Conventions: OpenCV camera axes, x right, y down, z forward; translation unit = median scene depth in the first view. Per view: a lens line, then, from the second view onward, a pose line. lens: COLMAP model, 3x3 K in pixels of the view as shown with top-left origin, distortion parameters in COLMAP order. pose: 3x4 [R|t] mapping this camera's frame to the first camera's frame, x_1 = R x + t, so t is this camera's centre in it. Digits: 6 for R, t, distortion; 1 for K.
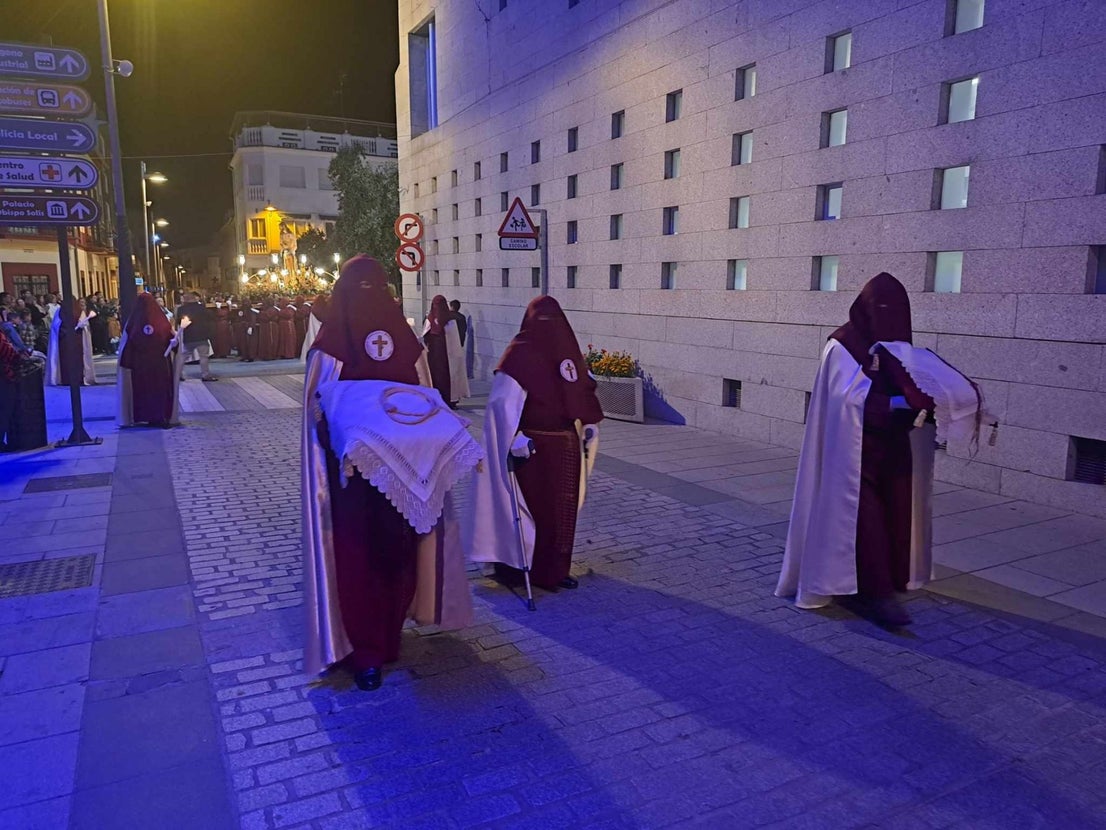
lens RADIAL K [[793.4, 0, 582.4], [0, 793.4, 409.4], [0, 0, 1]] dist [0.079879, -0.083023]
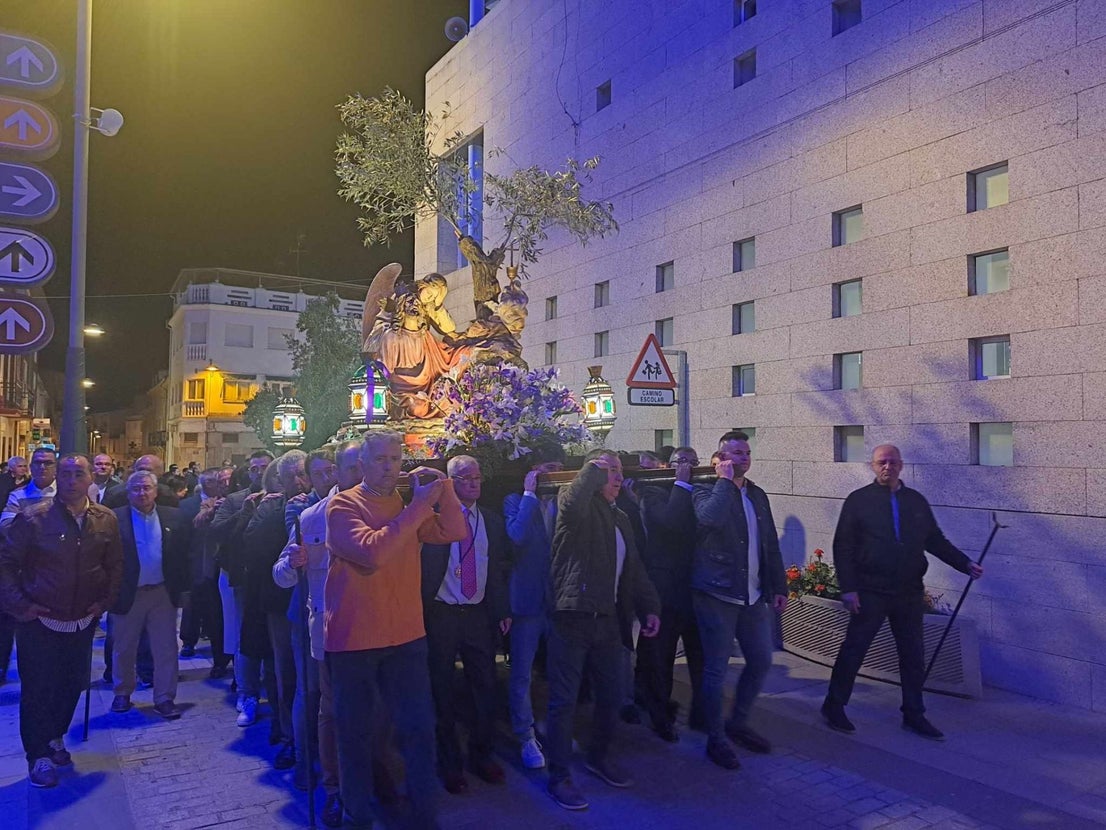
lens RADIAL K [[793.4, 0, 572.2], [0, 793.4, 410.2], [0, 0, 1]] dist [0.079879, -0.083023]
pose [[0.996724, 0.002246, 0.080841, -0.209275], [0.013962, 0.979825, -0.199368, -0.058892], [-0.079658, 0.199843, 0.976585, 0.327792]]
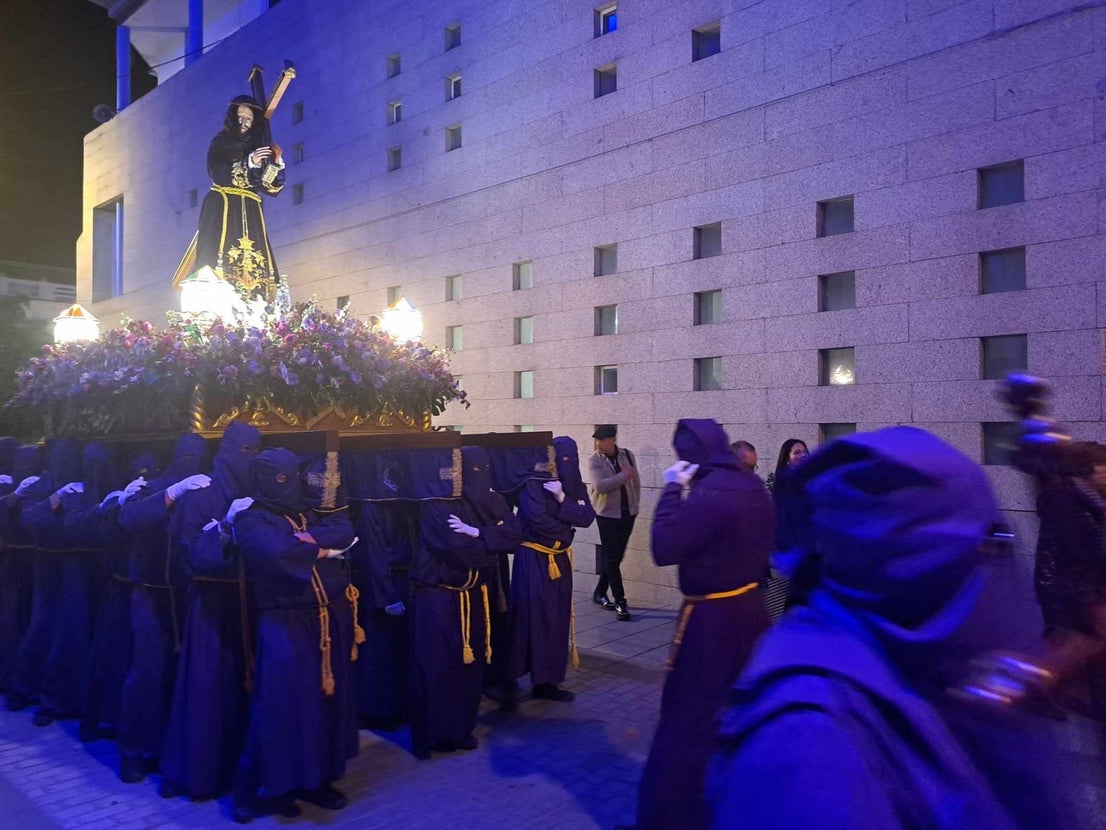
lens RADIAL K [[800.9, 0, 563.9], [0, 800.9, 410.5], [0, 0, 1]] dist [0.073231, -0.054620]
pose [[0.943915, -0.005652, 0.330142, 0.015852], [0.063150, 0.984487, -0.163699, 0.012550], [-0.324095, 0.175366, 0.929629, -0.216179]]
